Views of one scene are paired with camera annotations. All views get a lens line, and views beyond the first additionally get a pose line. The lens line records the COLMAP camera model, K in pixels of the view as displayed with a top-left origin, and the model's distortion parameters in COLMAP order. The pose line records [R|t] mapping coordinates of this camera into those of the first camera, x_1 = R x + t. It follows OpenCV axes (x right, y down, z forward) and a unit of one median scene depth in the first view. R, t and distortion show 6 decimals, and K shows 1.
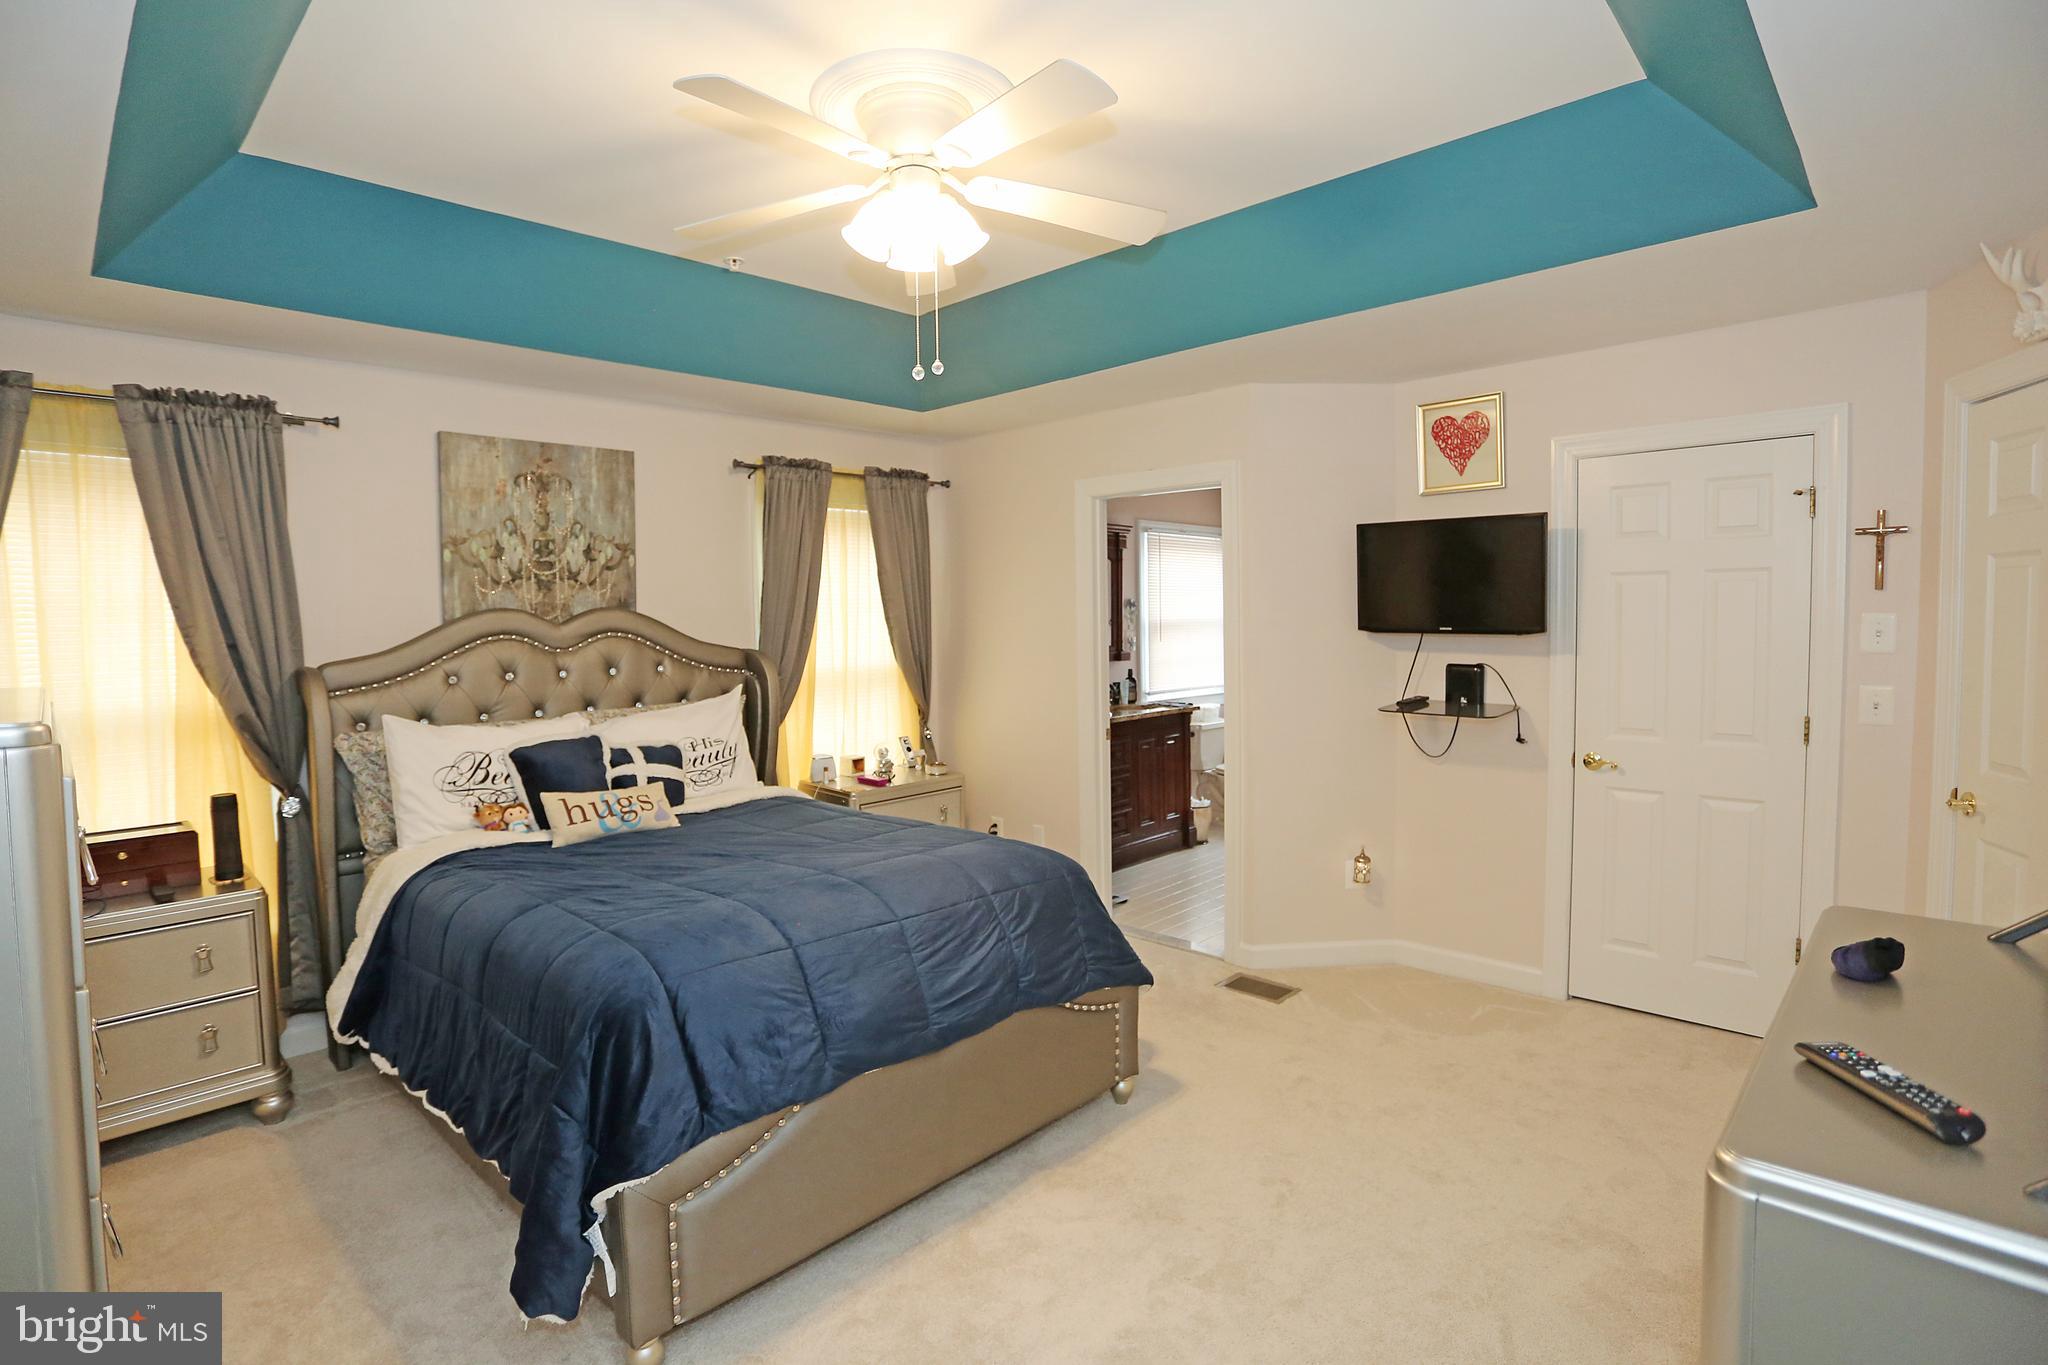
lens RADIAL K [[1001.5, 0, 1017.4], [0, 1001.5, 674.5], [0, 0, 1]] dist [-0.078048, 0.035362]
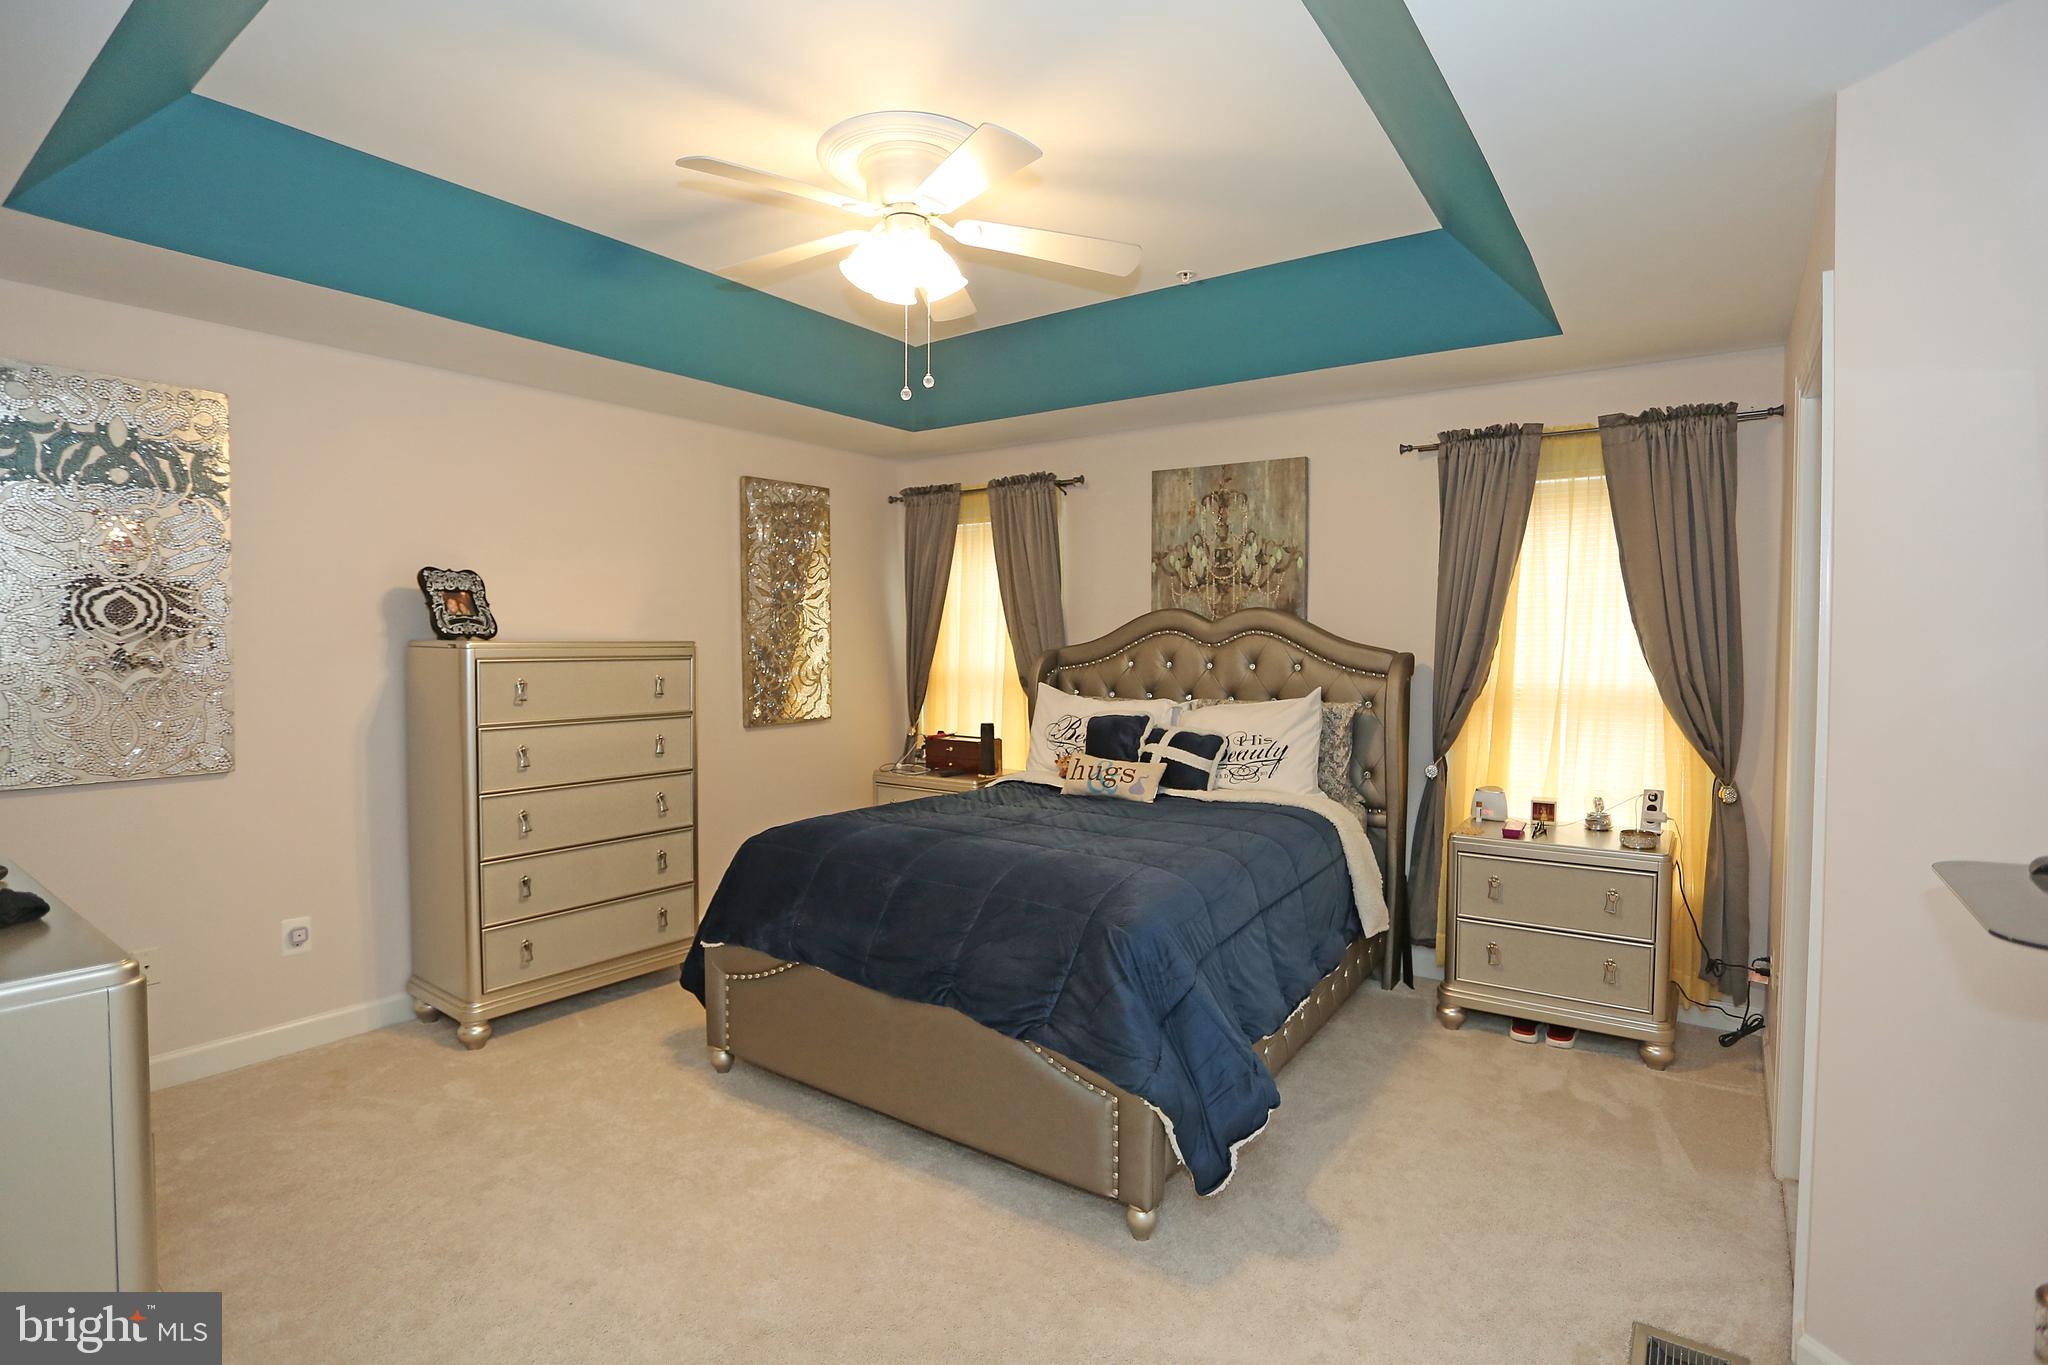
lens RADIAL K [[918.7, 0, 1025.5], [0, 918.7, 704.0], [0, 0, 1]] dist [-0.012711, -0.000049]
pose [[0.196421, 0.100801, -0.975324, 0.542330], [-0.056735, 0.994204, 0.091326, -0.039989], [0.978877, 0.037396, 0.201002, 0.550304]]
